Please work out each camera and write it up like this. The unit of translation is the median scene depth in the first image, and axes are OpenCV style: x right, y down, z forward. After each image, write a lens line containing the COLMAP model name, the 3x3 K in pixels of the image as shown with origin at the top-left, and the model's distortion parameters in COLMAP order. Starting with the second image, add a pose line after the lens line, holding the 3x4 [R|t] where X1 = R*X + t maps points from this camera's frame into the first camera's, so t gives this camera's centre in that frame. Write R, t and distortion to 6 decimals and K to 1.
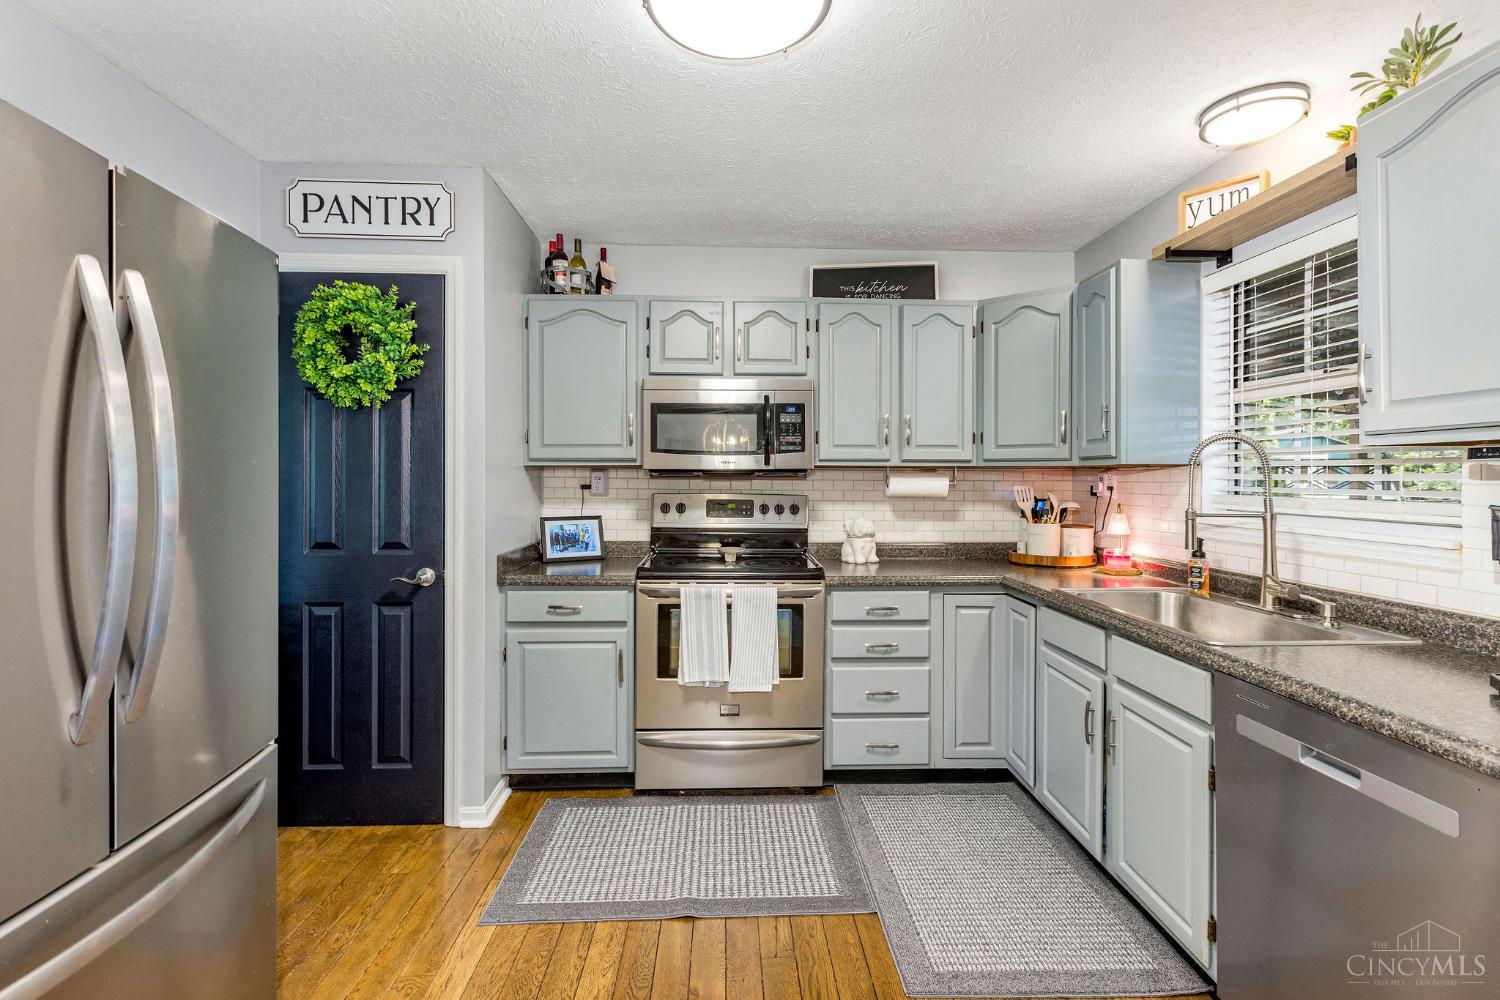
lens RADIAL K [[681.4, 0, 750.7], [0, 681.4, 477.0], [0, 0, 1]] dist [-0.001386, -0.000076]
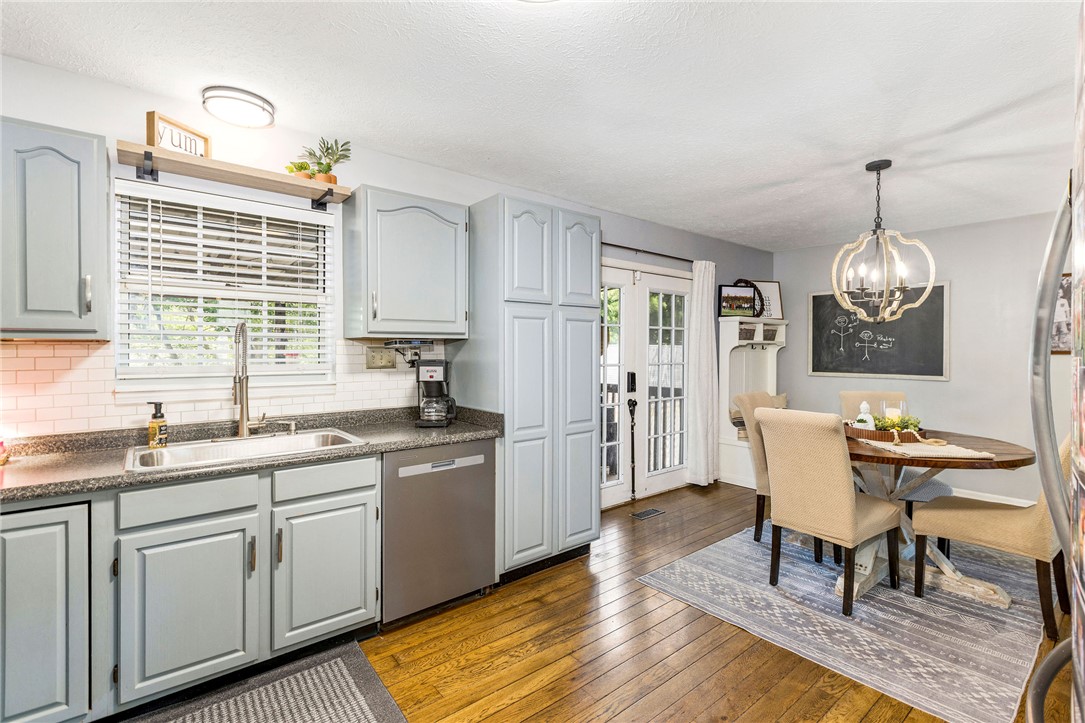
lens RADIAL K [[492.0, 0, 545.4], [0, 492.0, 353.1], [0, 0, 1]] dist [0.001650, 0.000190]
pose [[-0.596931, -0.004607, 0.802280, -0.399954], [-0.000570, 0.999986, 0.005318, -0.002732], [-0.802293, 0.002718, -0.596925, 0.840781]]
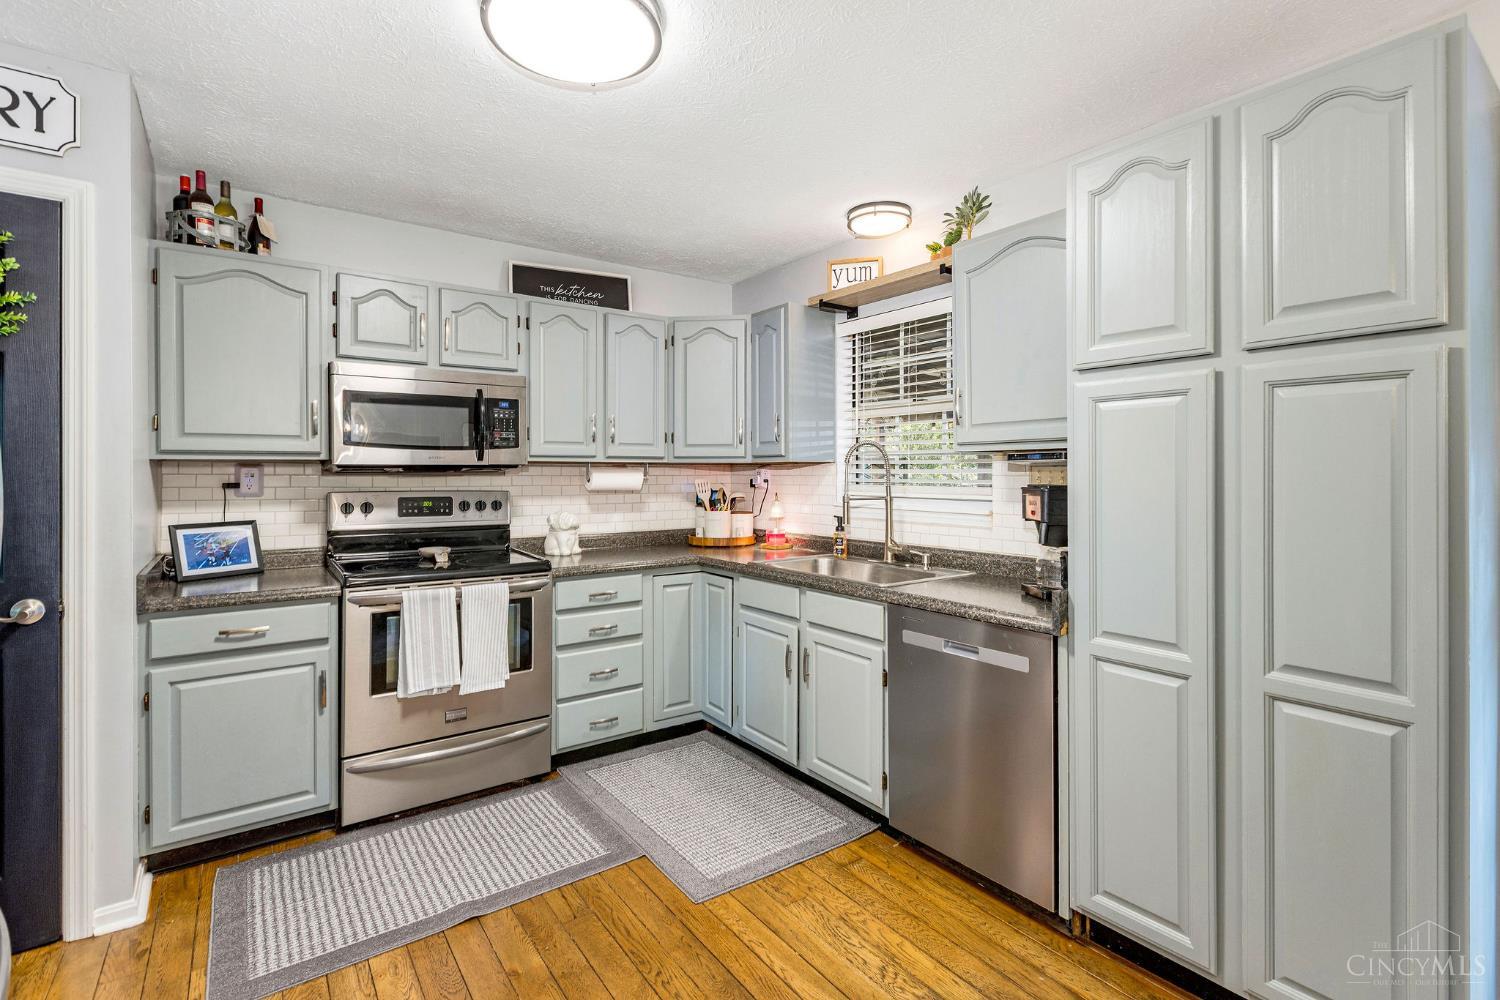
lens RADIAL K [[692.1, 0, 750.7], [0, 692.1, 472.2], [0, 0, 1]] dist [0.001640, -0.000666]
pose [[0.830237, -0.003169, 0.557401, -0.227909], [0.003023, 0.999995, 0.001184, -0.000956], [-0.557402, 0.000702, 0.830243, -0.043335]]
